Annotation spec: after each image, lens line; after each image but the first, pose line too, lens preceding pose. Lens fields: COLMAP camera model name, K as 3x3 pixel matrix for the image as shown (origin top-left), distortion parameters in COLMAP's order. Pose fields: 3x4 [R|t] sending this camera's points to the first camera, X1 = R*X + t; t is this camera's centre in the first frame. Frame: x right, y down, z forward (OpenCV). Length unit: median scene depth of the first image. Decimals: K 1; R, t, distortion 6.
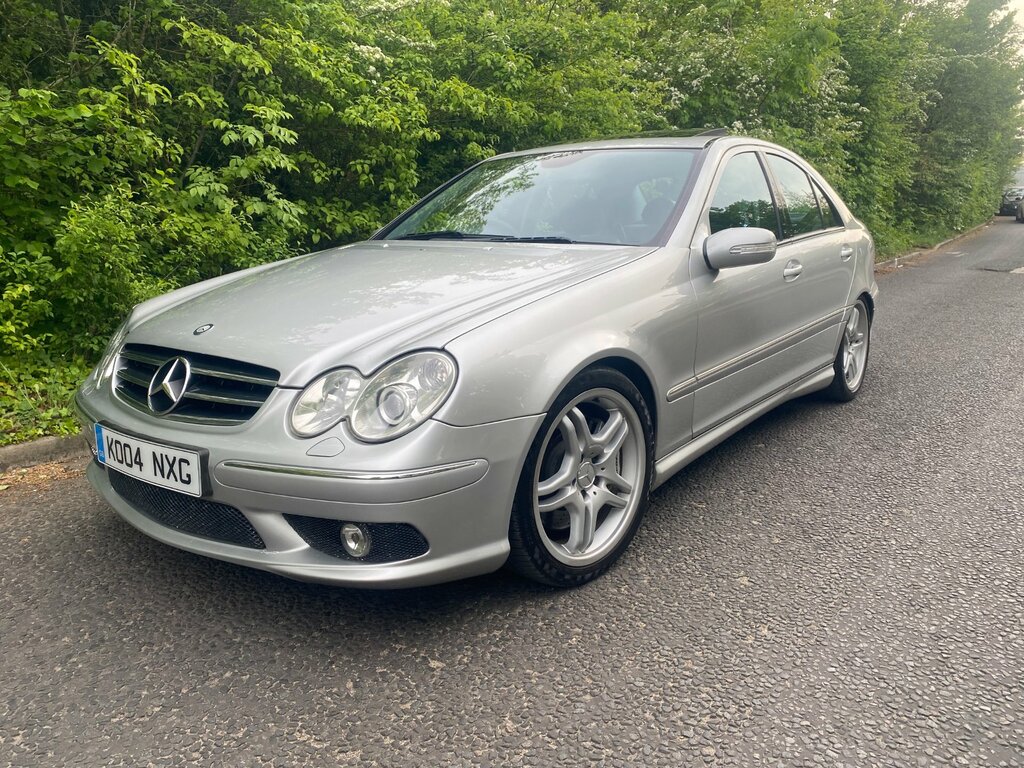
lens RADIAL K [[756.3, 0, 506.2], [0, 756.3, 386.1], [0, 0, 1]] dist [0.011748, -0.001247]
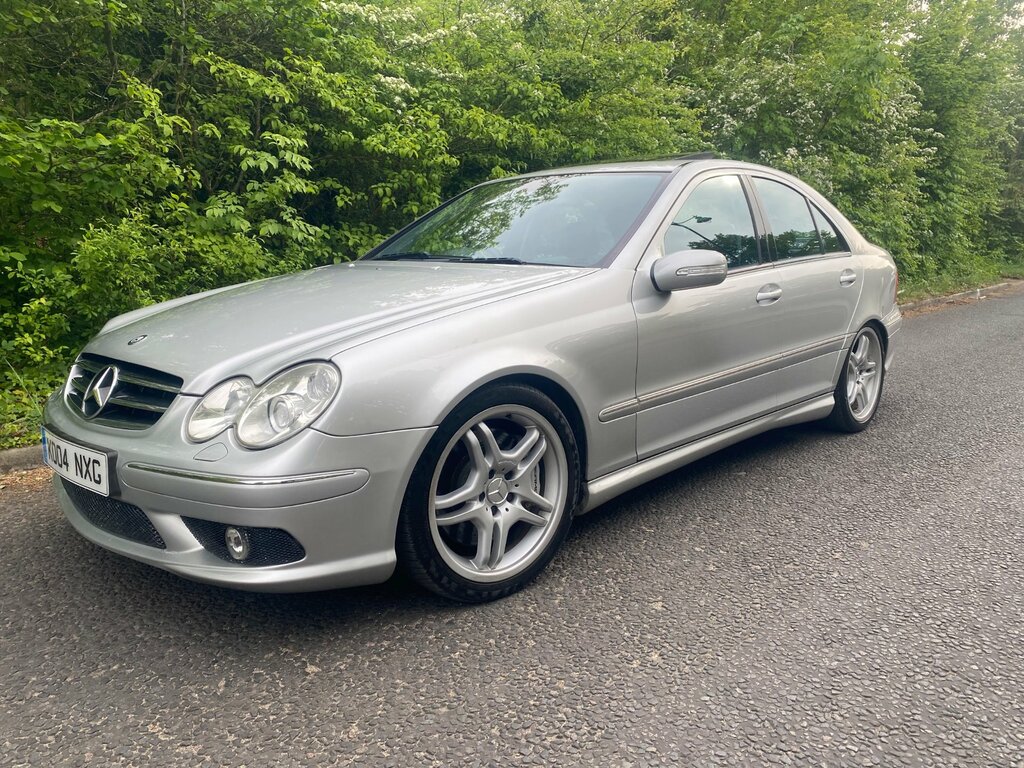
lens RADIAL K [[757.6, 0, 512.0], [0, 757.6, 384.0], [0, 0, 1]] dist [0.011046, -0.002166]
pose [[0.995010, 0.023315, -0.097017, 0.114123], [-0.026980, 0.998964, -0.036635, 0.006004], [0.096062, 0.039070, 0.994608, -0.002274]]
